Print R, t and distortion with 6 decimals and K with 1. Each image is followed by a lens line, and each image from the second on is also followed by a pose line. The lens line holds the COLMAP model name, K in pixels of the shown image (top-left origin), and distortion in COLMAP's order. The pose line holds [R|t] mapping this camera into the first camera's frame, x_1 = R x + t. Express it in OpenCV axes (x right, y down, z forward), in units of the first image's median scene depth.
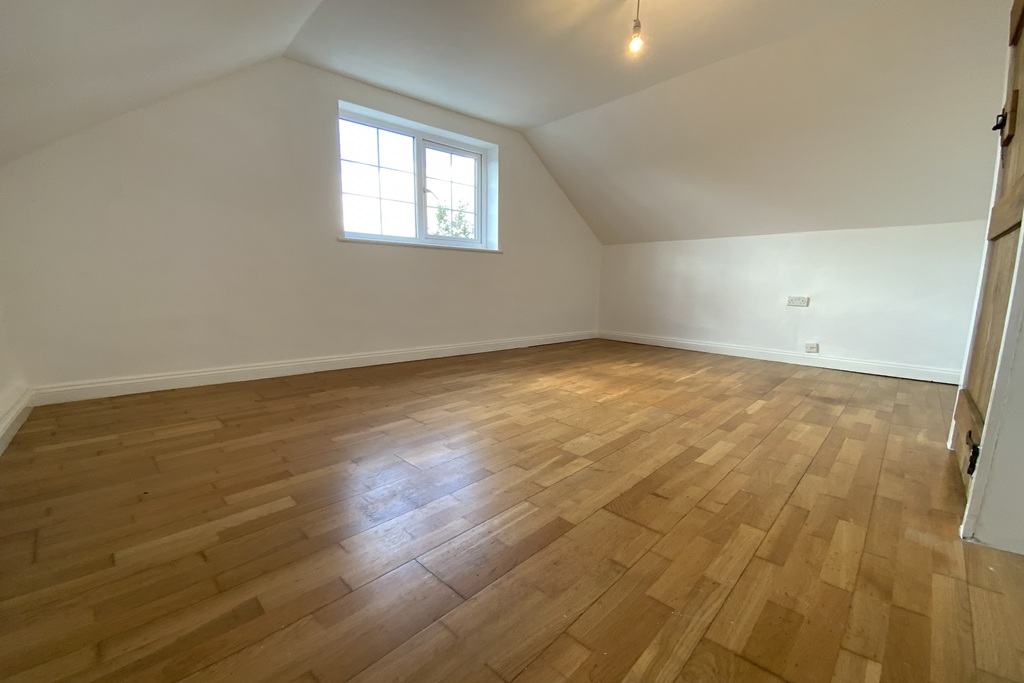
lens RADIAL K [[412.3, 0, 514.7], [0, 412.3, 344.1], [0, 0, 1]] dist [0.022791, -0.019451]
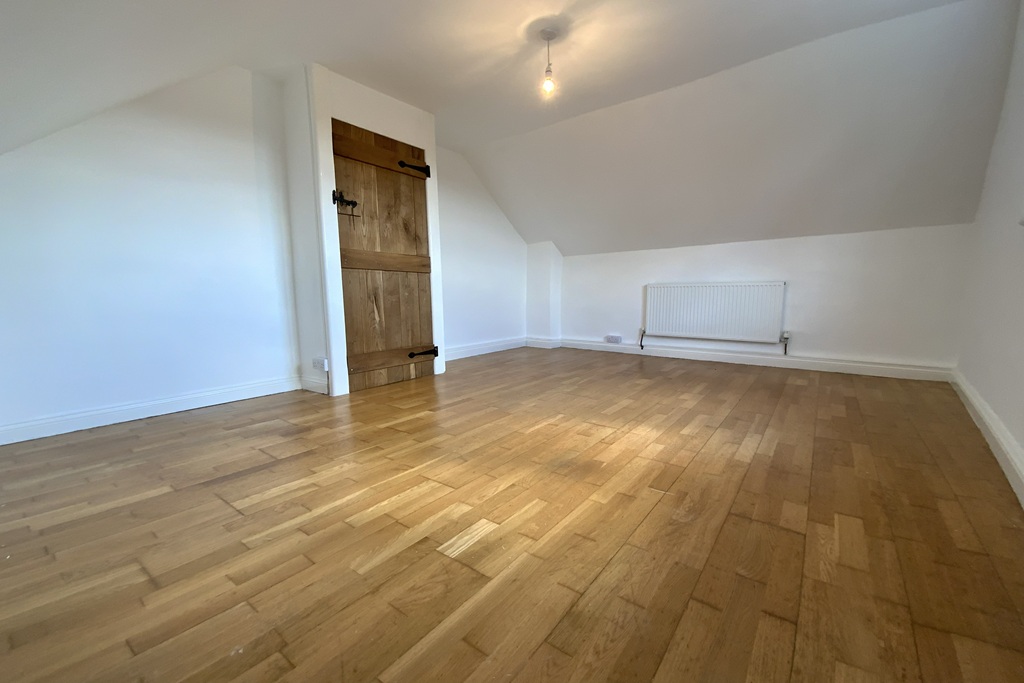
lens RADIAL K [[412.3, 0, 514.7], [0, 412.3, 344.1], [0, 0, 1]] dist [0.022791, -0.019451]
pose [[-0.992075, 0.014917, -0.124761, 0.406563], [-0.018536, 0.964689, 0.262740, -0.260541], [0.124275, 0.262970, -0.956767, 1.757250]]
